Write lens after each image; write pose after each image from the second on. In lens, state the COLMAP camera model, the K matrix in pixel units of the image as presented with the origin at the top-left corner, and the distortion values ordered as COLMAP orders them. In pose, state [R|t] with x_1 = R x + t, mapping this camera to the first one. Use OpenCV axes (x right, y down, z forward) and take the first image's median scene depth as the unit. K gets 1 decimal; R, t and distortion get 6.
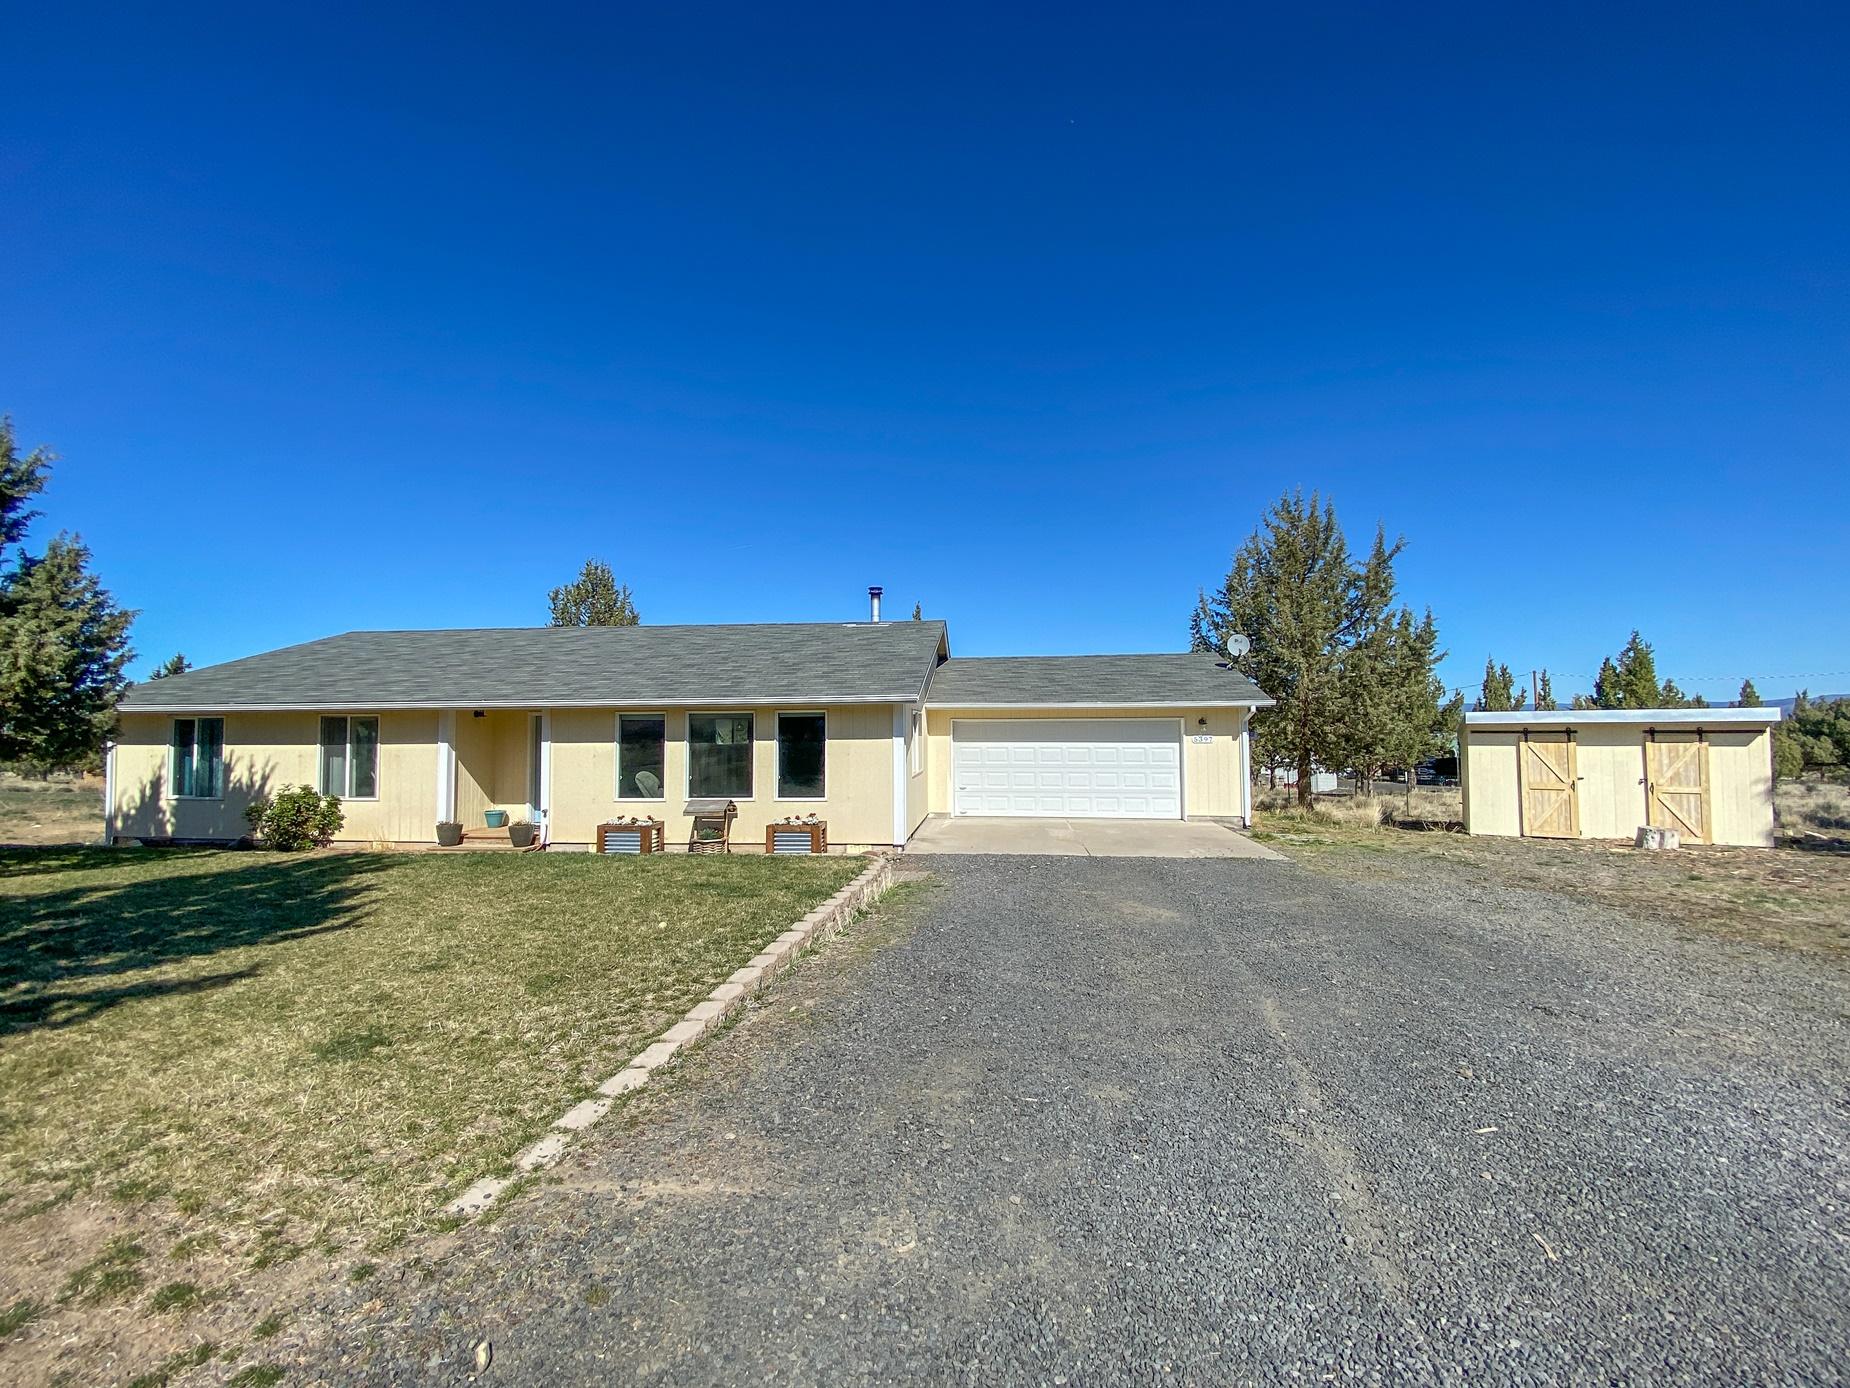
lens RADIAL K [[744.5, 0, 925.0], [0, 744.5, 694.0], [0, 0, 1]] dist [0.019756, -0.020886]
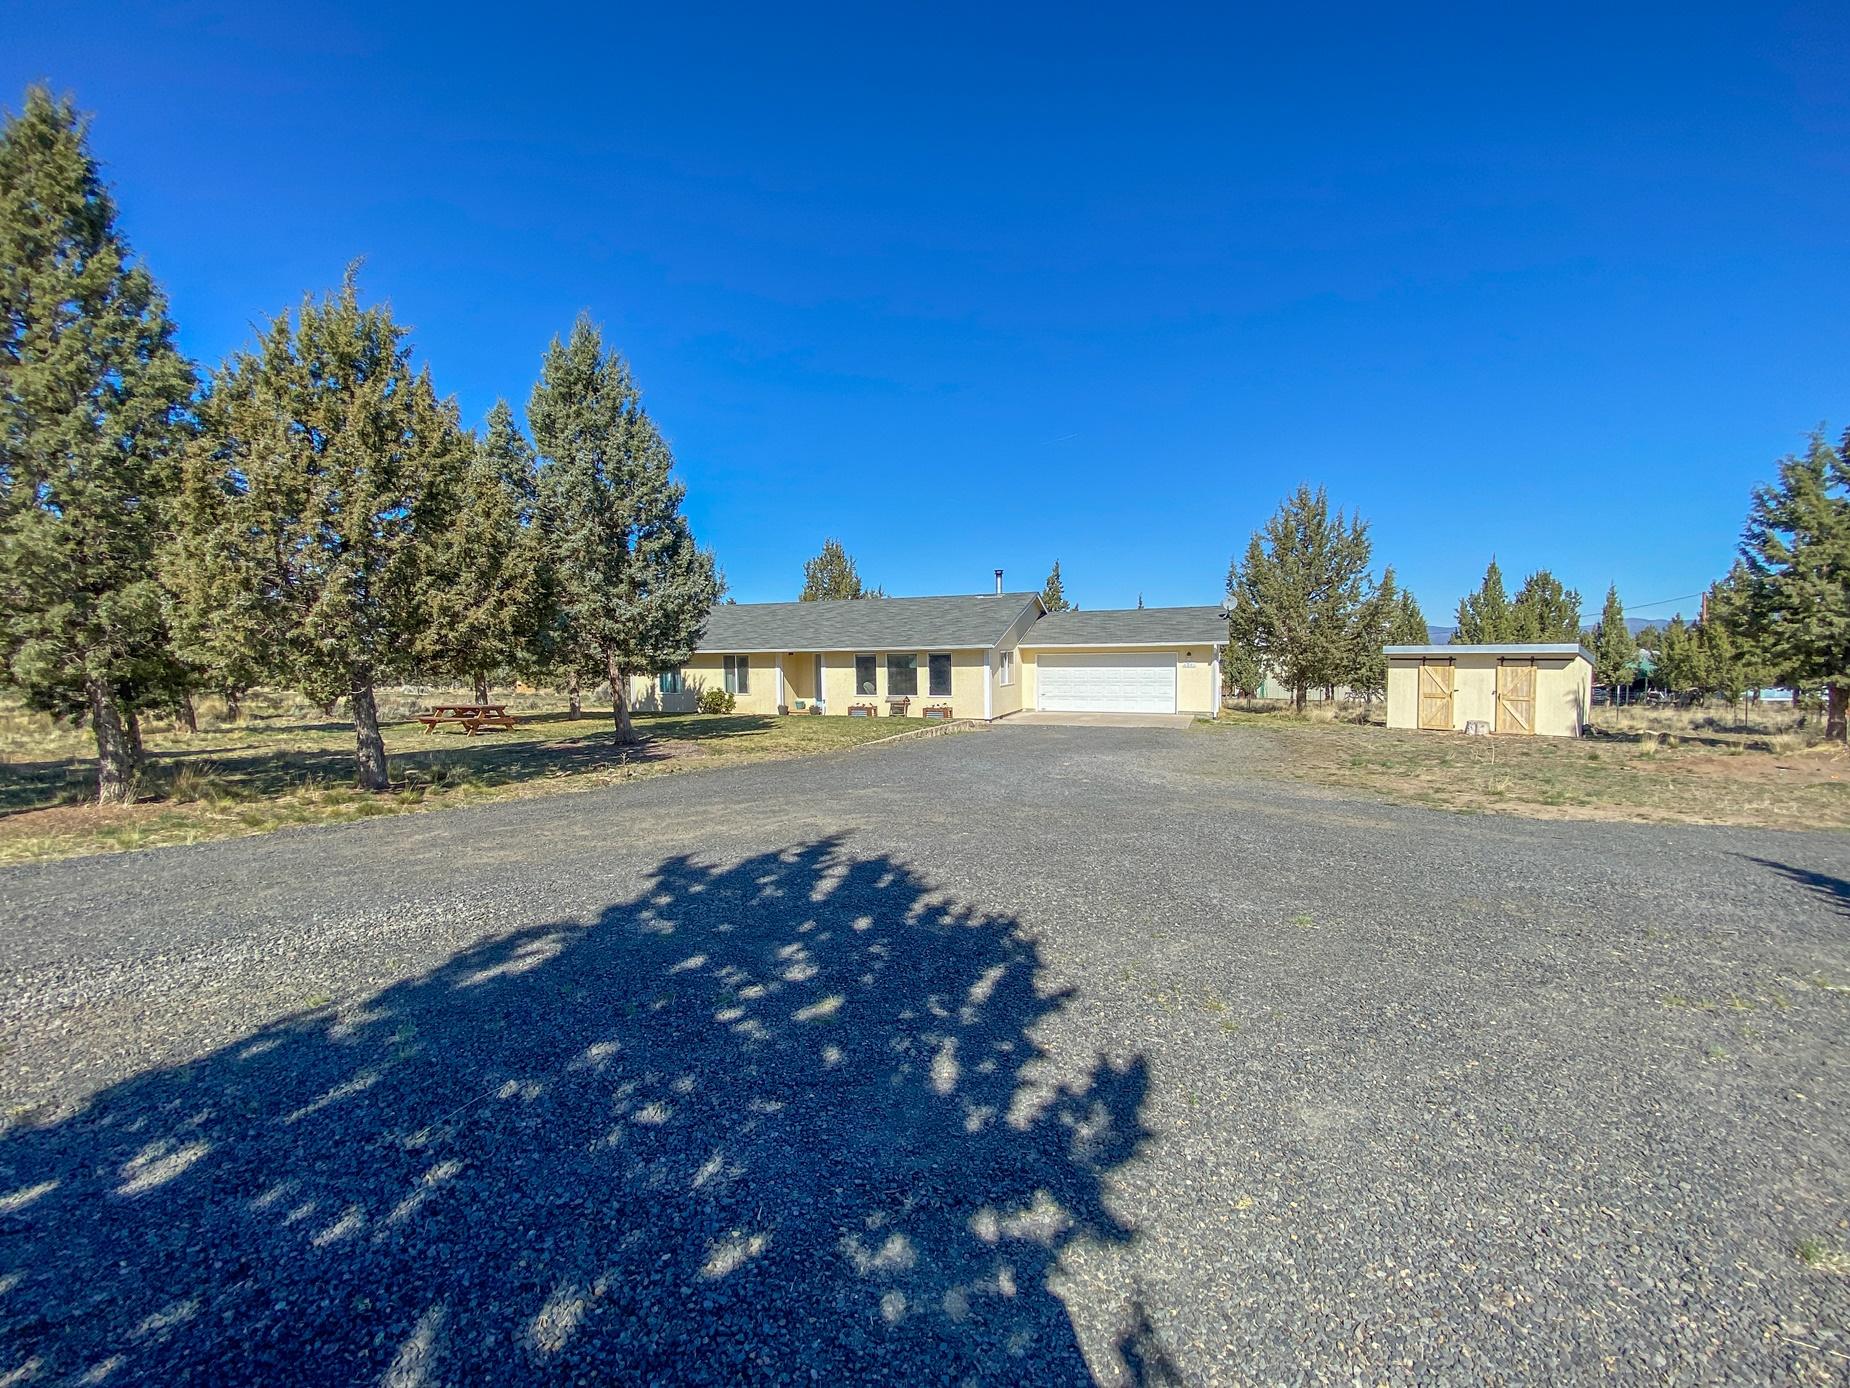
lens RADIAL K [[744.5, 0, 925.0], [0, 744.5, 694.0], [0, 0, 1]] dist [0.019756, -0.020886]
pose [[0.960523, 0.008985, -0.278054, 0.304601], [0.021039, 0.994270, 0.104807, -0.065806], [0.277402, -0.106519, 0.954831, -0.806524]]
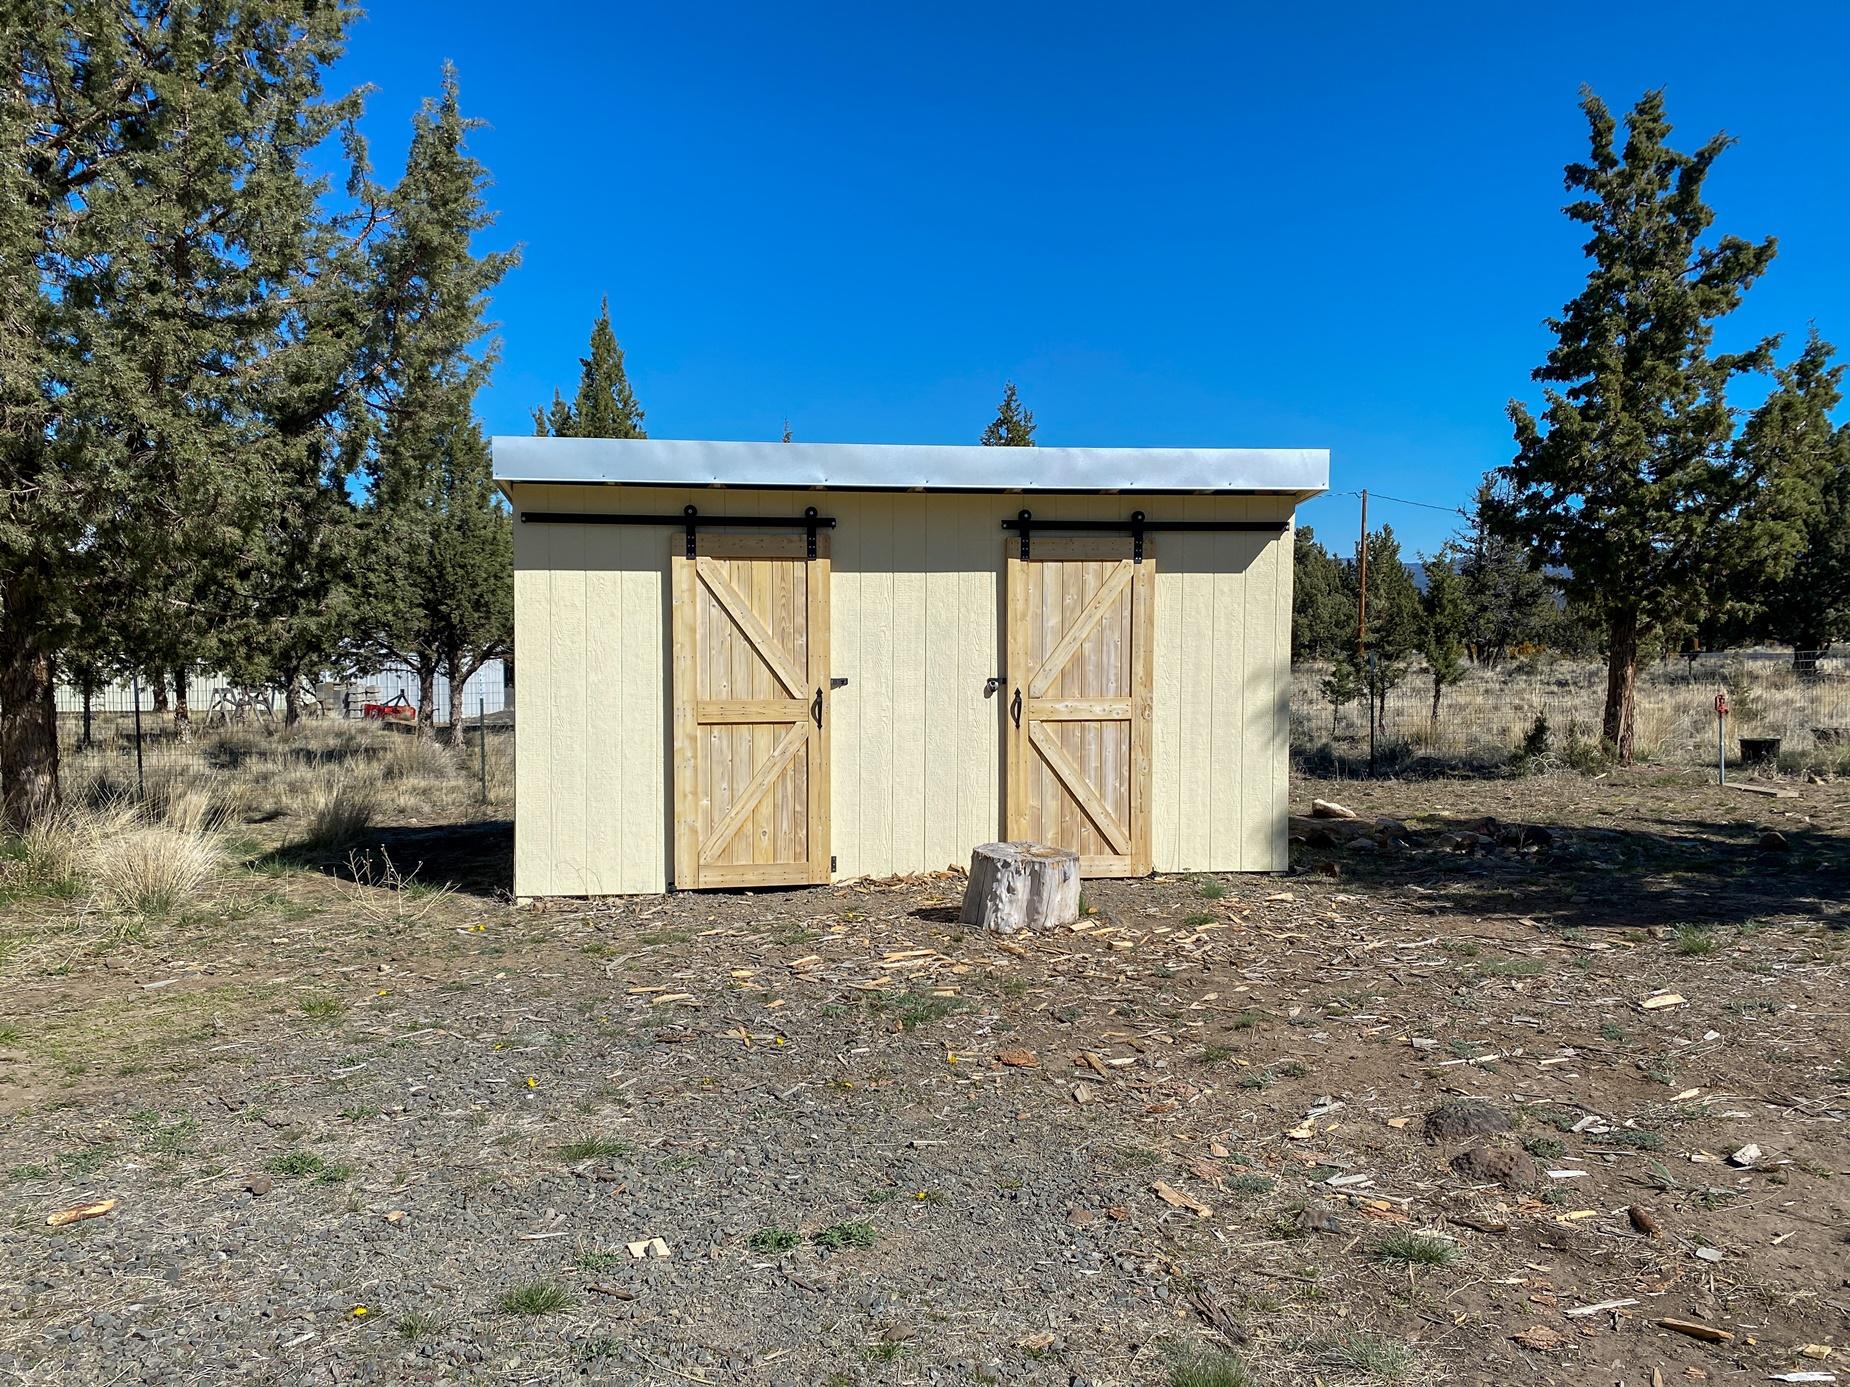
lens RADIAL K [[1440.3, 0, 925.0], [0, 1440.3, 693.5], [0, 0, 1]] dist [0.002745, 0.000241]
pose [[0.761871, -0.037643, 0.646634, 0.598066], [-0.036448, 0.994237, 0.100823, 0.065986], [-0.646703, -0.100383, 0.756108, 0.610236]]
